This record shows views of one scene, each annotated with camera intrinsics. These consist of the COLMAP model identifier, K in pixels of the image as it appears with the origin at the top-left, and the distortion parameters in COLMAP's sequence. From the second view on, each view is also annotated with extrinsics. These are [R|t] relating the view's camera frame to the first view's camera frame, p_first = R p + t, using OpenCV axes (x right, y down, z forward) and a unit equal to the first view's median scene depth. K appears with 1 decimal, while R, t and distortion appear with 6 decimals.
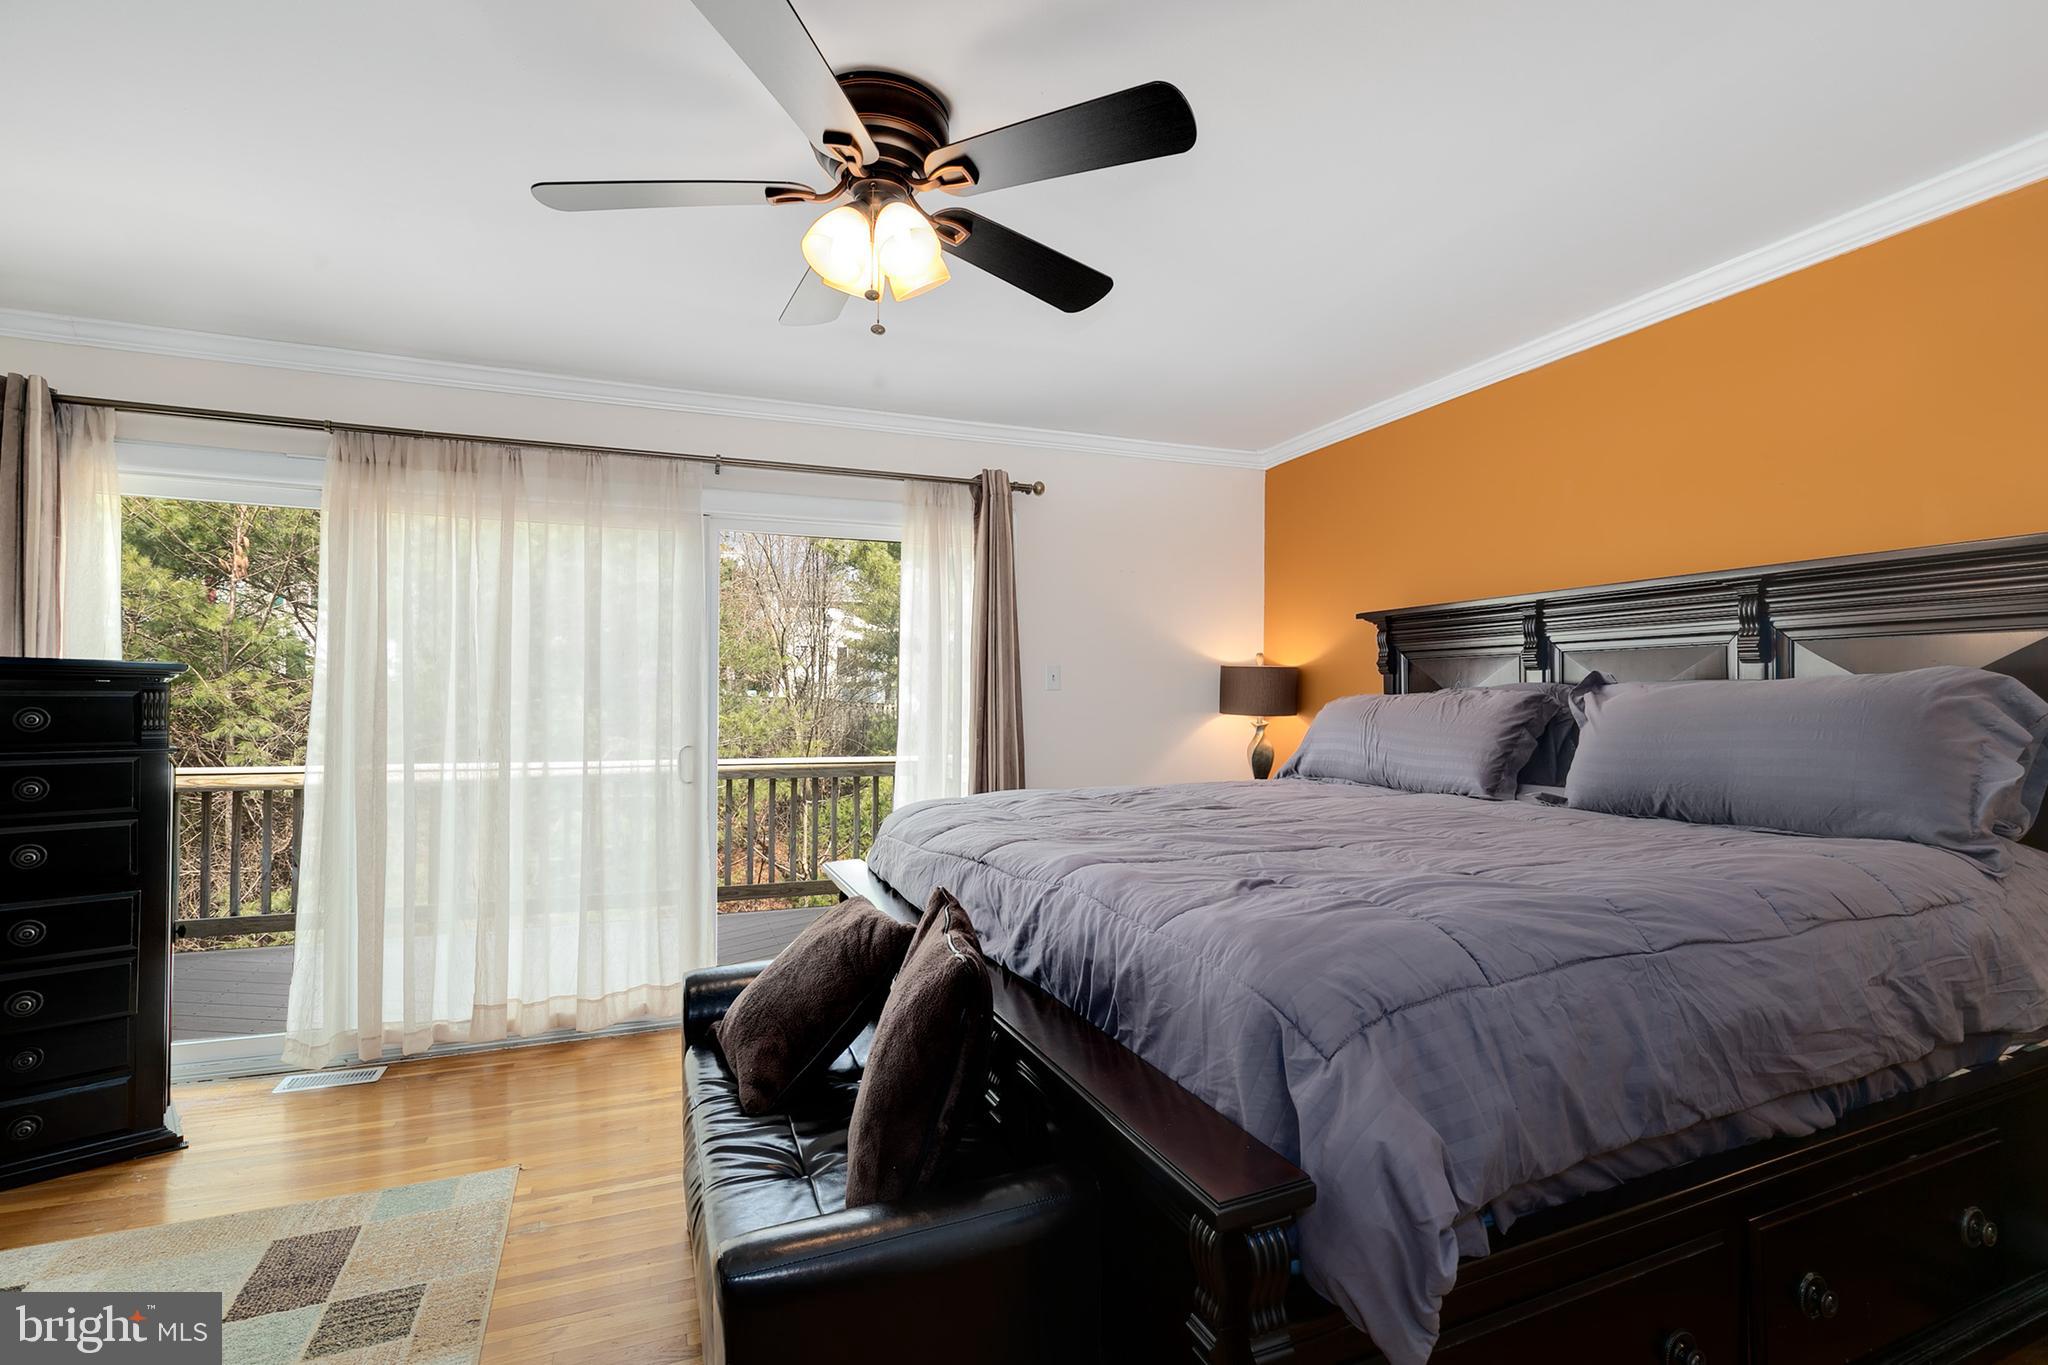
lens RADIAL K [[939.4, 0, 1030.3], [0, 939.4, 680.5], [0, 0, 1]] dist [-0.017297, 0.005053]
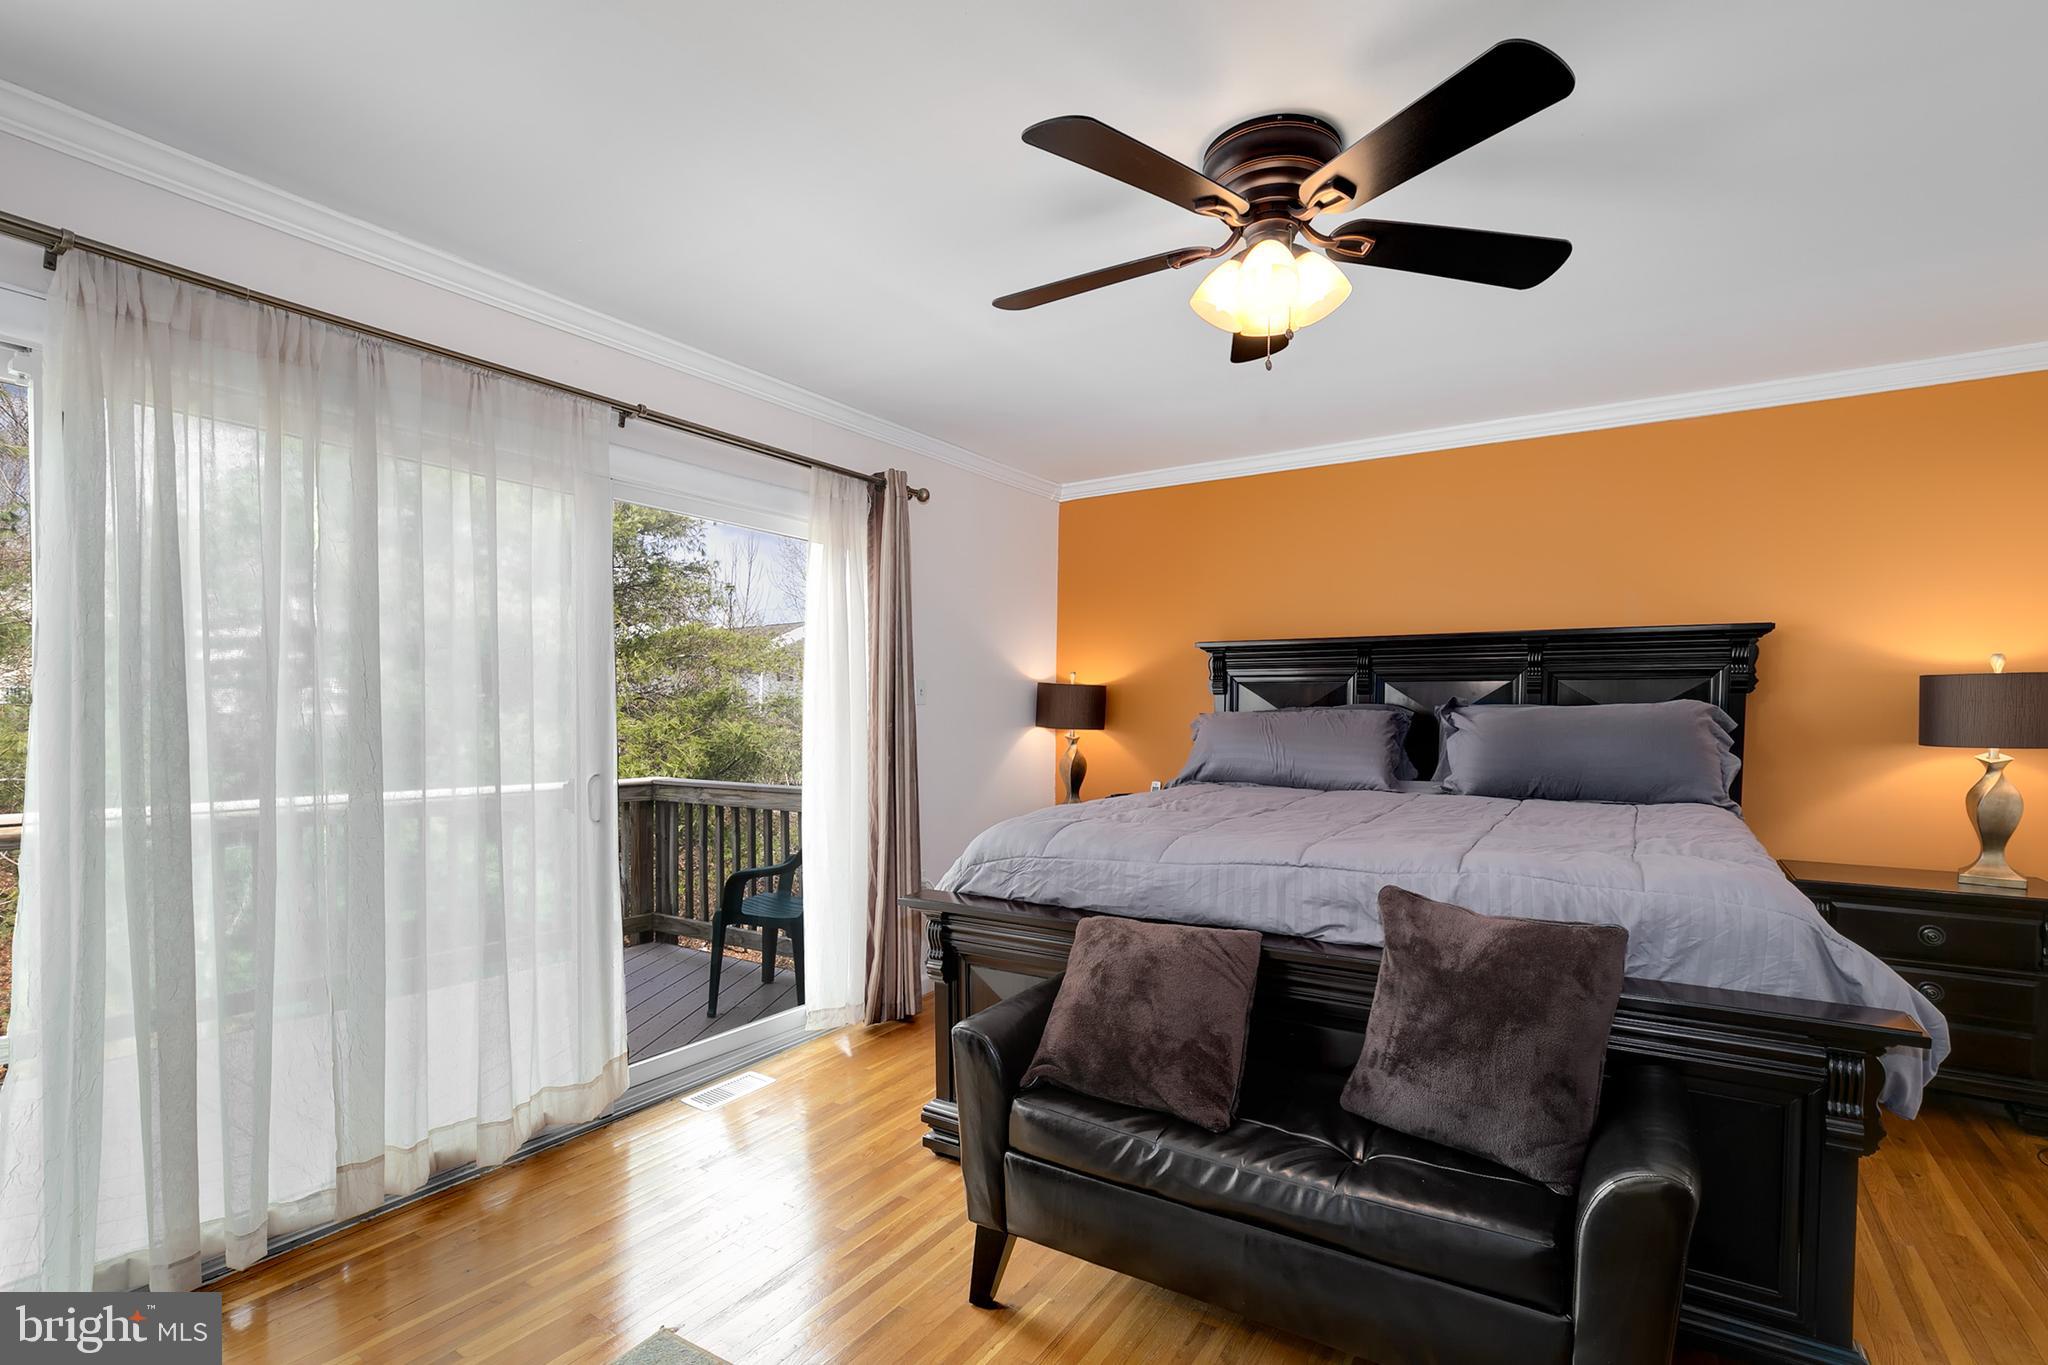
lens RADIAL K [[939.4, 0, 1051.8], [0, 939.4, 727.4], [0, 0, 1]] dist [-0.017297, 0.005053]
pose [[0.814090, -0.006221, 0.580705, -0.525567], [-0.016742, 0.999276, 0.034176, -0.002362], [-0.580497, -0.037545, 0.813396, 0.152978]]
